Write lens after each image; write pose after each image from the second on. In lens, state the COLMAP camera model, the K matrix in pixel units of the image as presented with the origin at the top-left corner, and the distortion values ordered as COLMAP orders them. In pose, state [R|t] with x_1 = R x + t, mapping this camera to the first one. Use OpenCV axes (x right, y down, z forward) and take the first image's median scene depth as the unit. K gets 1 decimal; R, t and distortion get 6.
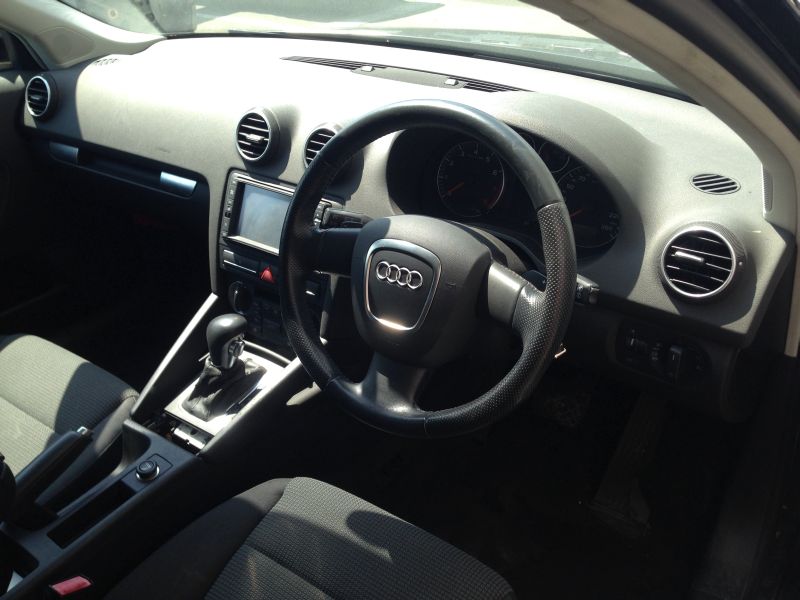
lens RADIAL K [[738.9, 0, 411.0], [0, 738.9, 300.3], [0, 0, 1]] dist [0.095047, -0.138357]
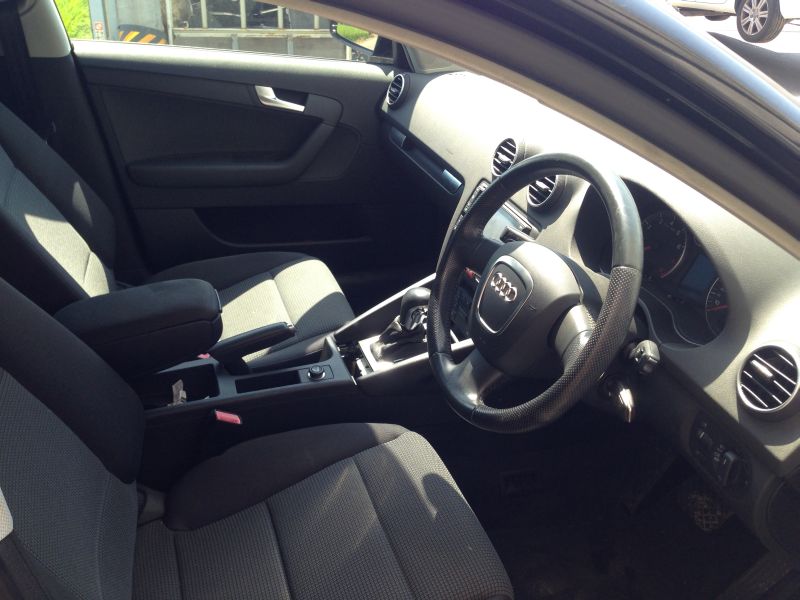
lens RADIAL K [[738.9, 0, 411.0], [0, 738.9, 300.3], [0, 0, 1]] dist [0.095047, -0.138357]
pose [[0.813992, 0.350913, -0.462901, 0.288954], [-0.372464, 0.926823, 0.047640, -0.010975], [0.445745, 0.133635, 0.885129, -0.076023]]
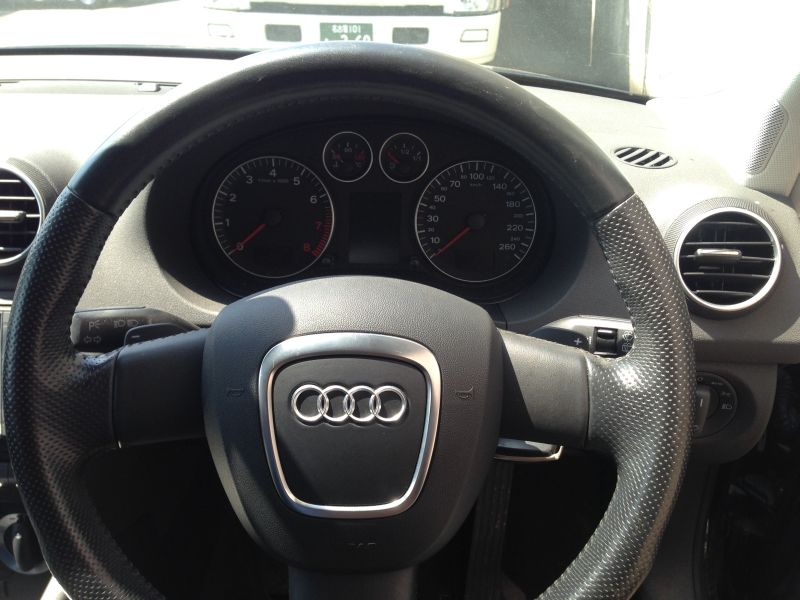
lens RADIAL K [[738.9, 0, 411.0], [0, 738.9, 300.3], [0, 0, 1]] dist [0.095047, -0.138357]
pose [[0.823856, -0.222695, 0.521219, -0.151961], [0.260590, 0.965449, 0.000599, -0.061557], [-0.503344, 0.135331, 0.853423, 0.389714]]
